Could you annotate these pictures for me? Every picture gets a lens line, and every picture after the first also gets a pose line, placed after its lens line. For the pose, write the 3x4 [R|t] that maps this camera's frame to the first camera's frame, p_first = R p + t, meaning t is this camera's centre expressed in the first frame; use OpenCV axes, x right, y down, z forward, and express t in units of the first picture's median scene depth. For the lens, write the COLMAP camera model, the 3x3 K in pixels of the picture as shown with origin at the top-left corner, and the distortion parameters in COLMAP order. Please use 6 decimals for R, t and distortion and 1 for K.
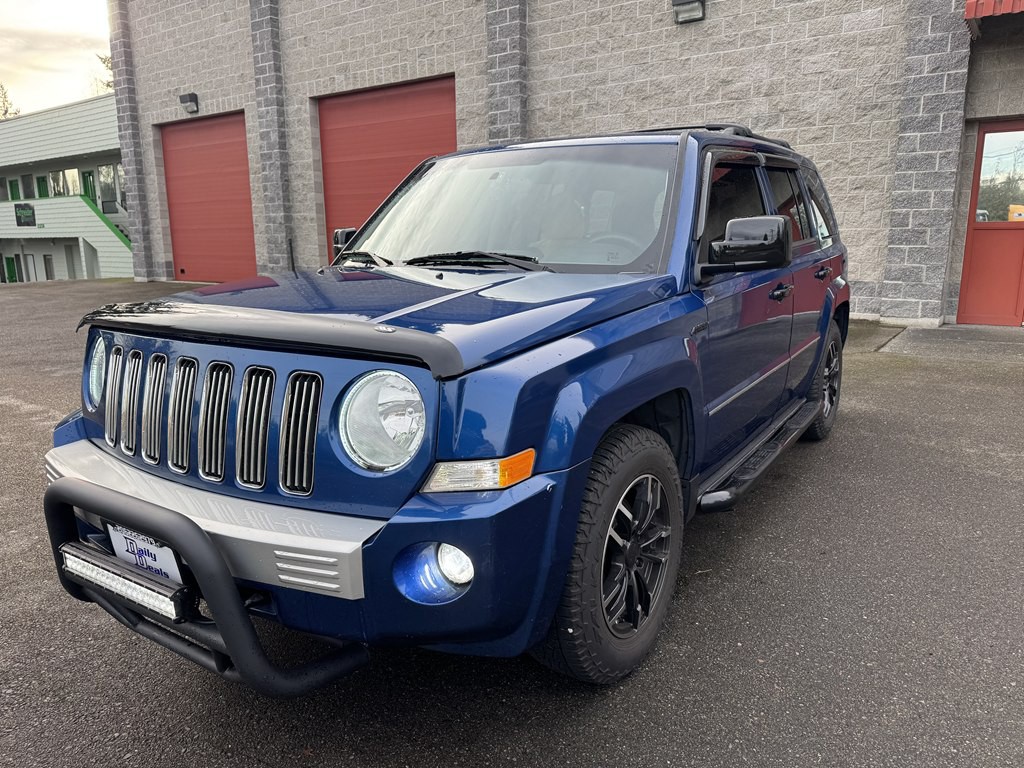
lens RADIAL K [[735.6, 0, 521.6], [0, 735.6, 383.3], [0, 0, 1]] dist [0.037568, -0.046170]
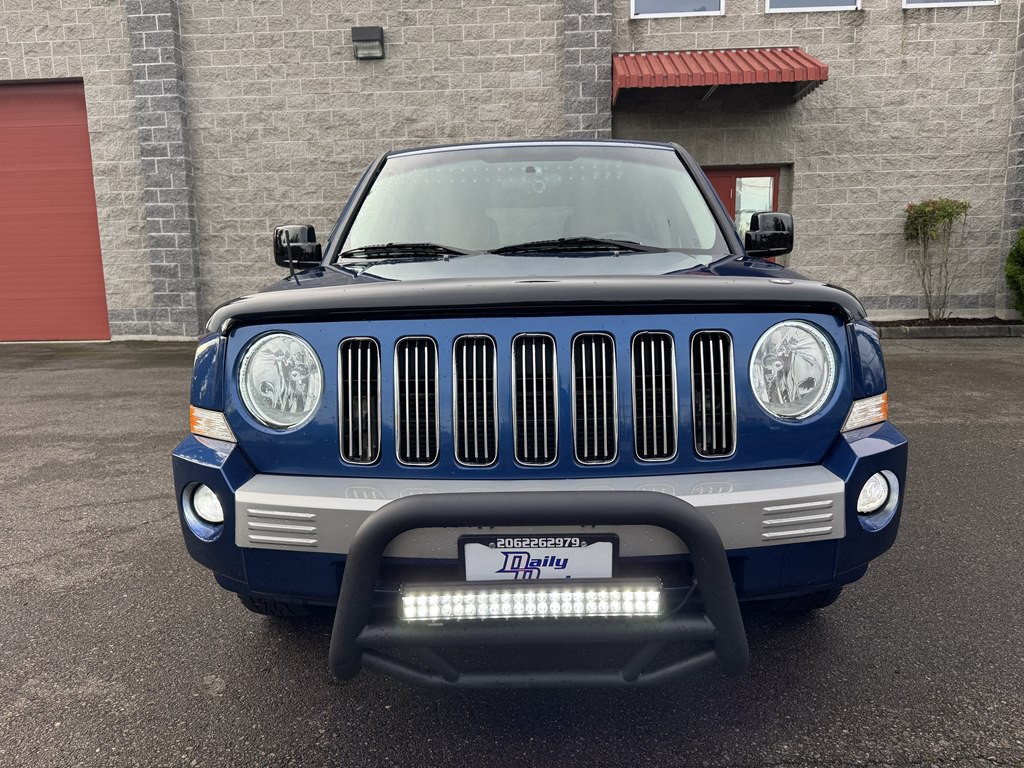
lens RADIAL K [[733.3, 0, 518.9], [0, 733.3, 385.3], [0, 0, 1]] dist [0.025675, -0.023915]
pose [[0.846793, -0.088292, 0.524544, -0.165962], [0.116047, 0.993038, -0.020190, 0.007578], [-0.519110, 0.077969, 0.851144, 0.051350]]
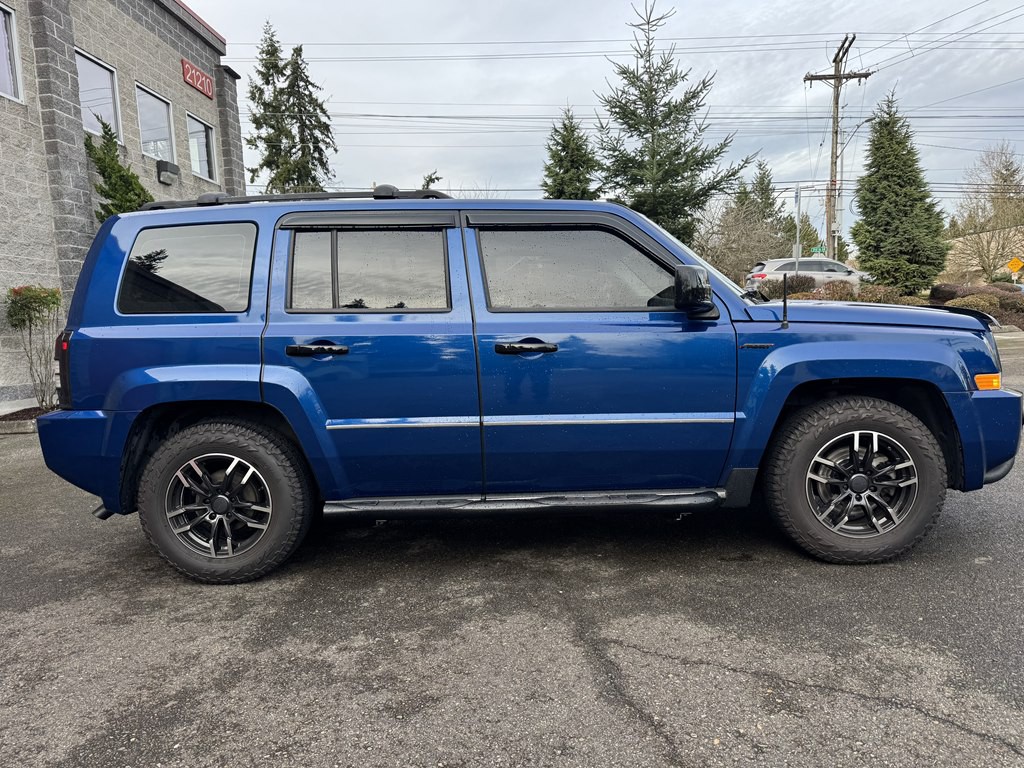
lens RADIAL K [[705.7, 0, 514.9], [0, 705.7, 395.5], [0, 0, 1]] dist [0.017707, -0.000154]
pose [[-0.526325, -0.051826, 0.848703, -0.283604], [0.226965, 0.953361, 0.198970, -0.094032], [-0.819432, 0.297349, -0.490015, 0.542439]]
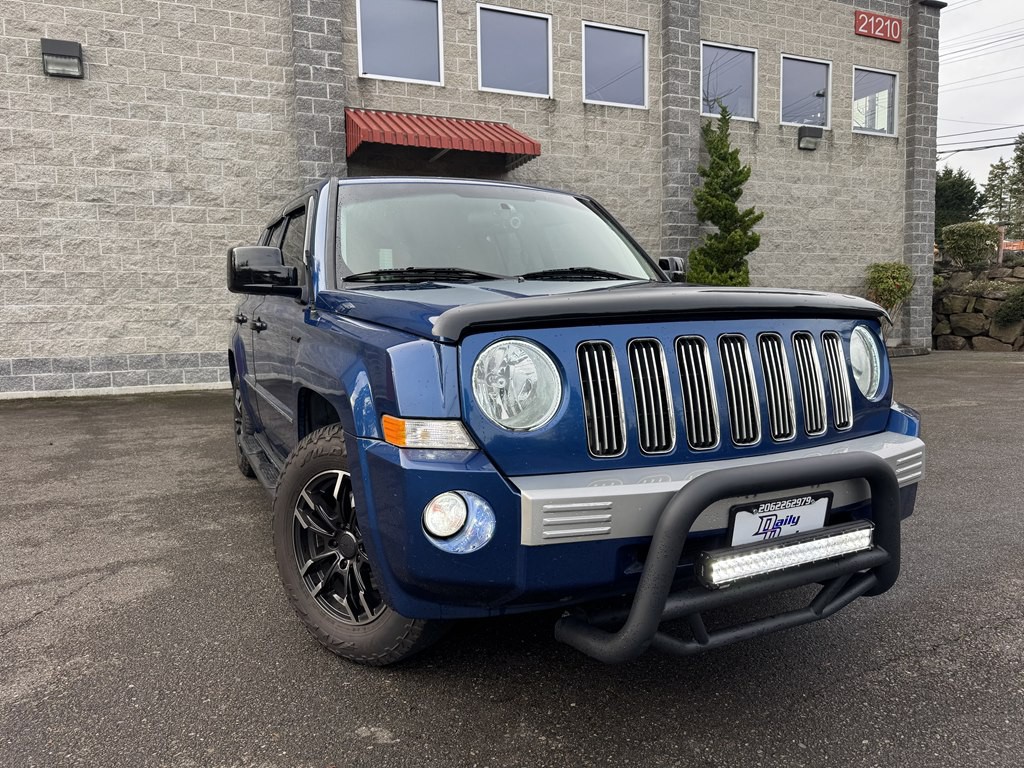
lens RADIAL K [[734.3, 0, 514.9], [0, 734.3, 380.0], [0, 0, 1]] dist [0.032810, -0.032637]
pose [[0.517338, -0.072139, 0.852735, -0.266691], [0.185291, 0.982246, -0.029317, 0.000678], [-0.835481, 0.173171, 0.521520, 0.131742]]
